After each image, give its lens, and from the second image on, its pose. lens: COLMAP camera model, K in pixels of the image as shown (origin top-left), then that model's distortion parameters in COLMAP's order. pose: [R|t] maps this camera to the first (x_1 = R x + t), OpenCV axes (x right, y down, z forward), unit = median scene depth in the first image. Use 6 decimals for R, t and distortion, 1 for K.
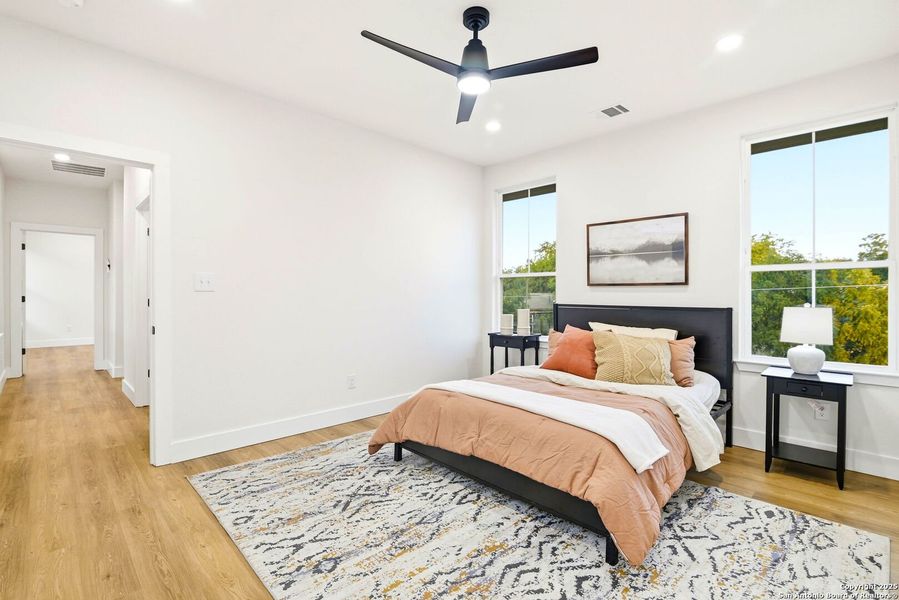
lens RADIAL K [[420.0, 0, 448.0], [0, 420.0, 298.2], [0, 0, 1]] dist [-0.014079, -0.000233]
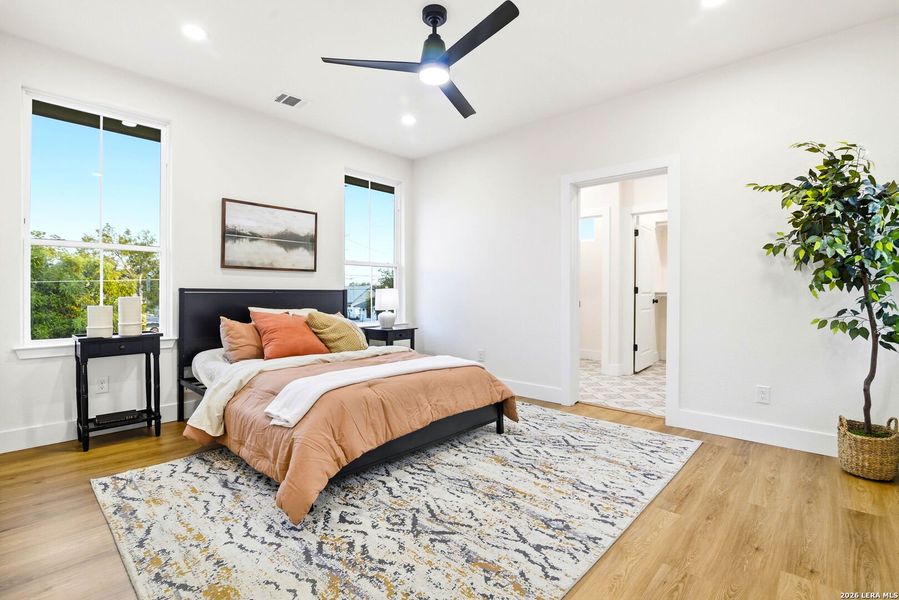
lens RADIAL K [[420.0, 0, 447.8], [0, 420.0, 294.7], [0, 0, 1]] dist [-0.014079, -0.000233]
pose [[-0.058853, -0.006773, 0.998244, -0.956668], [0.009484, 0.999928, 0.007343, 0.042271], [-0.998222, 0.009900, -0.058784, 0.967986]]
